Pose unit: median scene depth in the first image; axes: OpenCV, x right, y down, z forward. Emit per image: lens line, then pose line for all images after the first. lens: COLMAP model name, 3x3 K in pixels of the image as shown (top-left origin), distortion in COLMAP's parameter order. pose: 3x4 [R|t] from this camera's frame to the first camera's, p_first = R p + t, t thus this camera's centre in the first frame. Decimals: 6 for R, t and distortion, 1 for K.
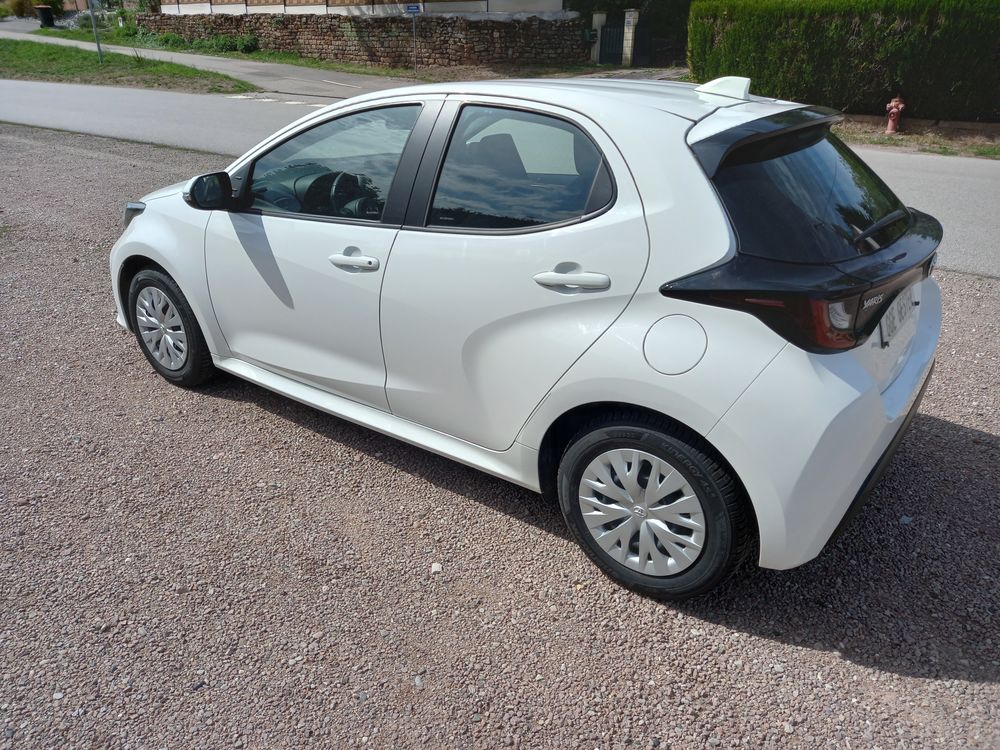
lens RADIAL K [[728.8, 0, 500.0], [0, 728.8, 375.0], [0, 0, 1]] dist [0.039805, -0.019675]
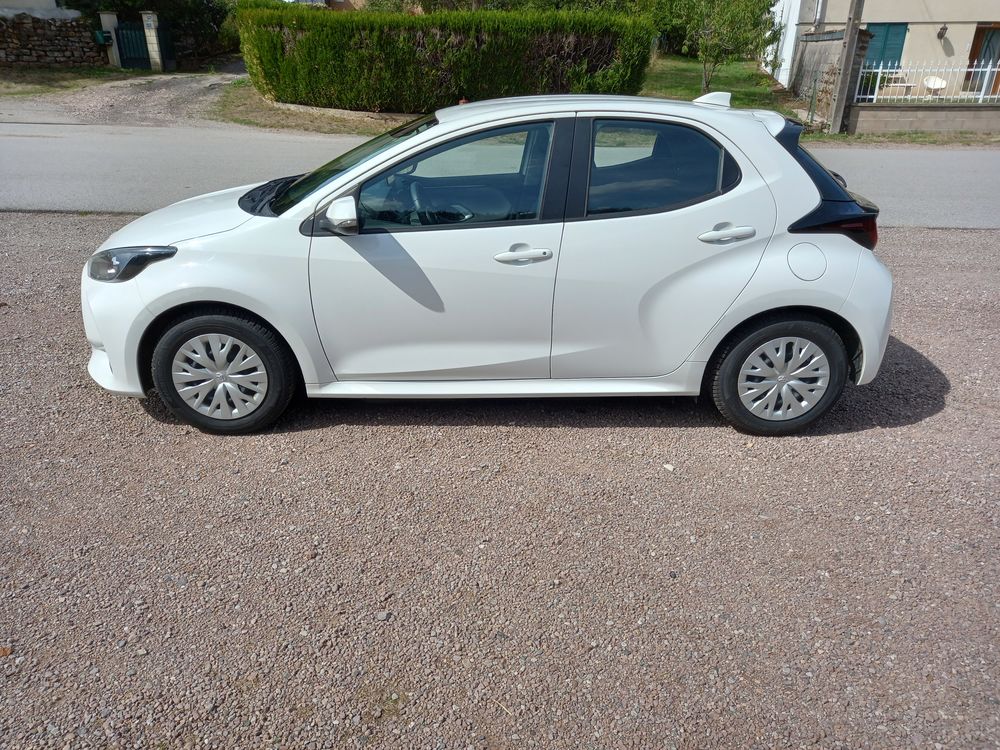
lens RADIAL K [[728.8, 0, 500.0], [0, 728.8, 375.0], [0, 0, 1]] dist [0.039805, -0.019675]
pose [[0.793907, -0.243138, 0.557311, -0.702852], [0.244773, 0.966820, 0.073107, -0.047603], [-0.556595, 0.078374, 0.827079, 0.041710]]
